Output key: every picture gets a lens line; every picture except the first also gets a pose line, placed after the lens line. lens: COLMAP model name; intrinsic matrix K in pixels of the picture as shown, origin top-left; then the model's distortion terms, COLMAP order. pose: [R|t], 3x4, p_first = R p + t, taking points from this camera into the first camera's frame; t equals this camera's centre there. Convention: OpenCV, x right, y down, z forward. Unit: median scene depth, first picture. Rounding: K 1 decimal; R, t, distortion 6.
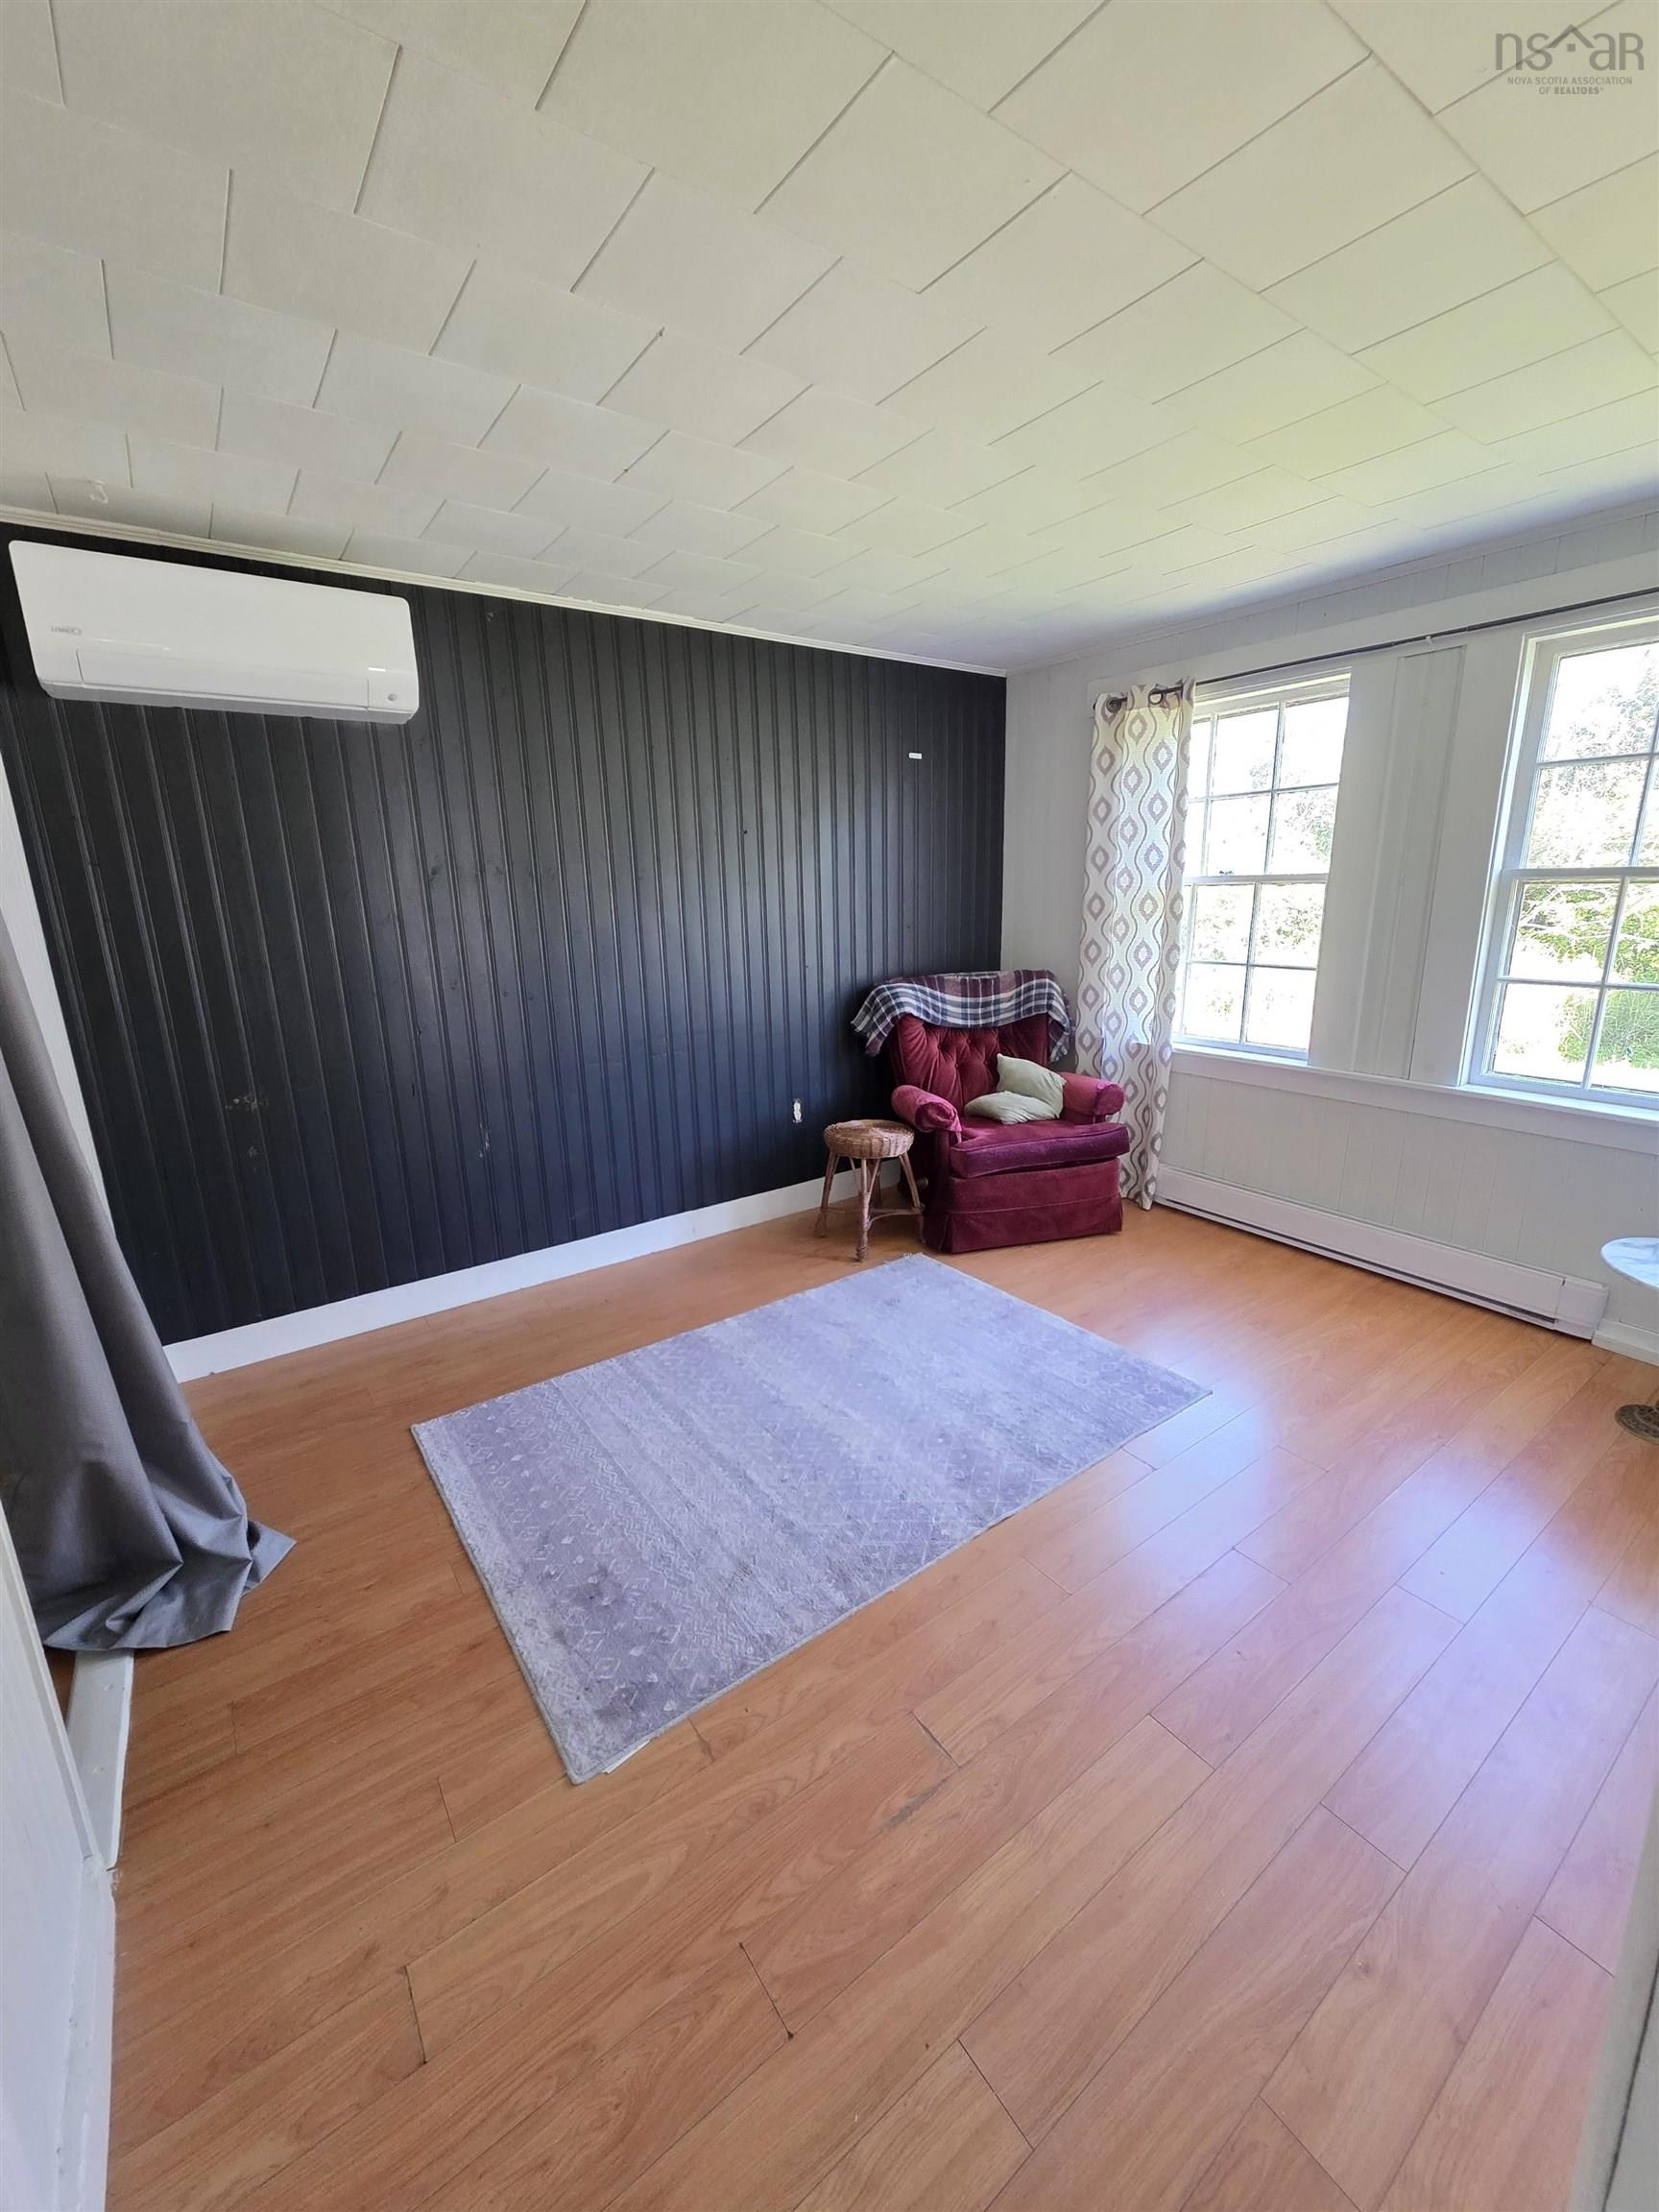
lens RADIAL K [[893.2, 0, 814.2], [0, 893.2, 1104.8], [0, 0, 1]] dist [-0.001320, 0.000232]
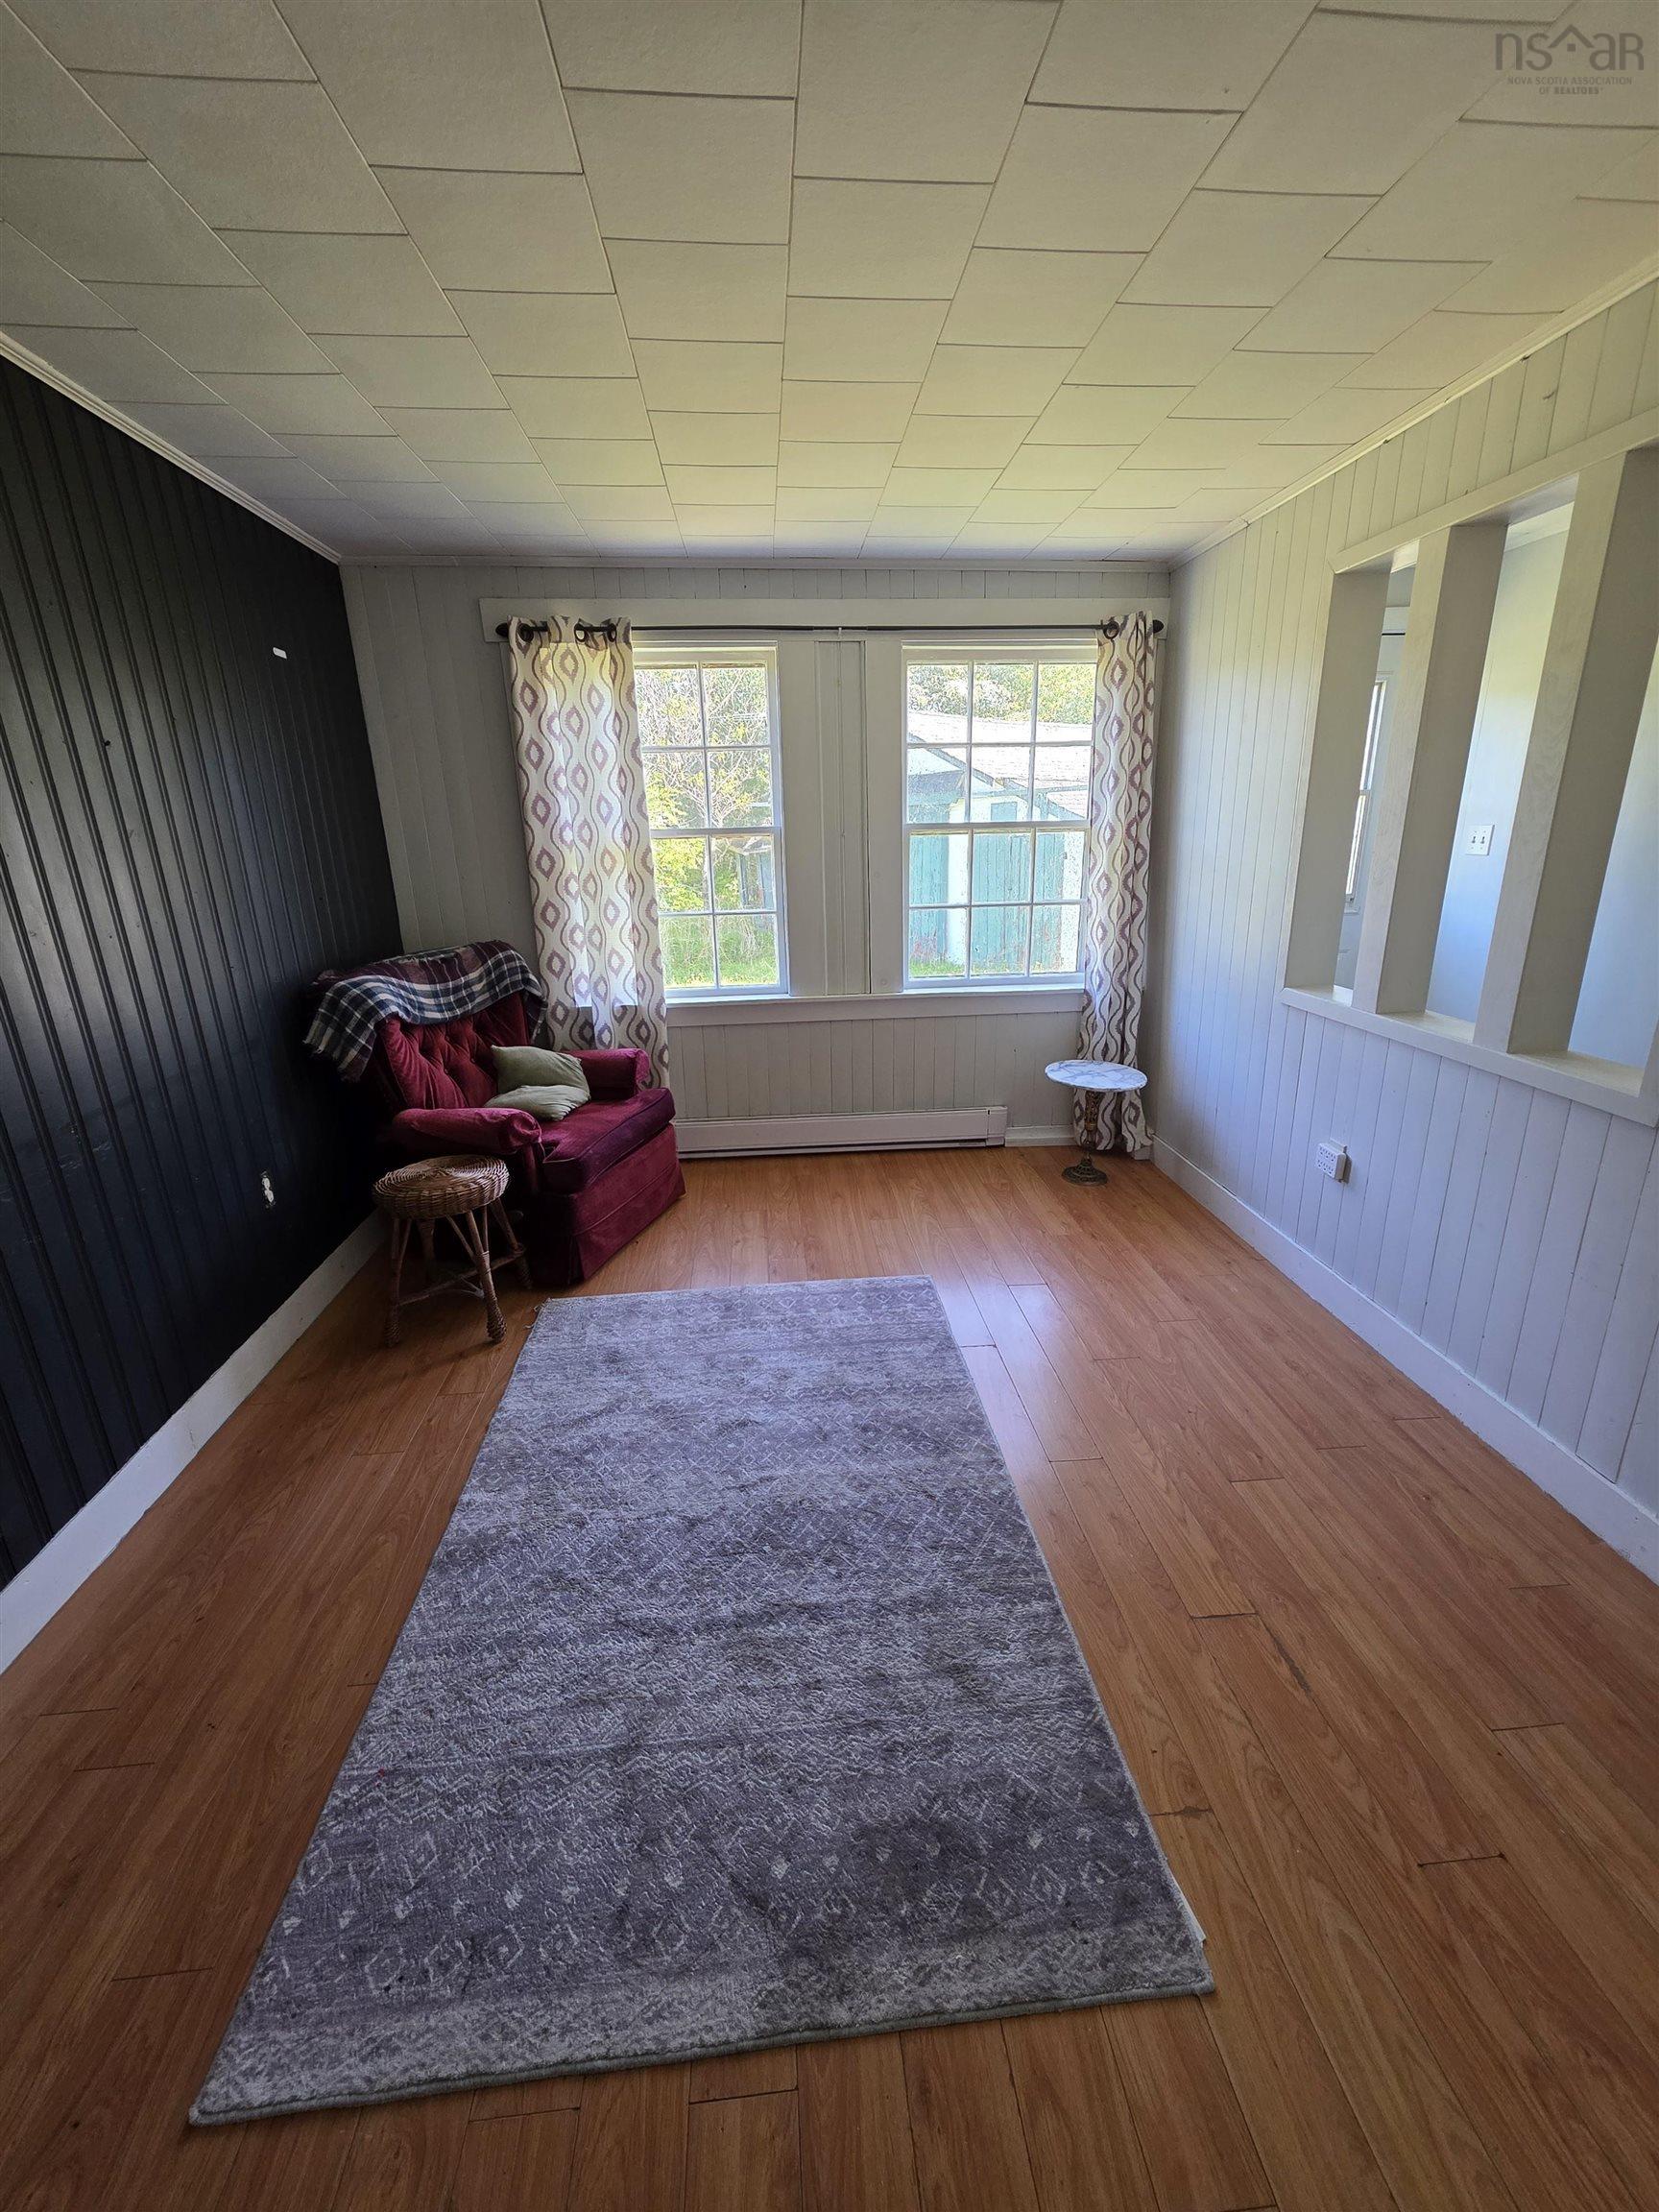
lens RADIAL K [[893.2, 0, 832.4], [0, 893.2, 1105.8], [0, 0, 1]] dist [-0.001320, 0.000232]
pose [[0.499636, -0.246758, 0.830346, -0.375327], [0.218179, 0.963513, 0.155049, -0.069947], [-0.838309, 0.103696, 0.535244, 0.332838]]
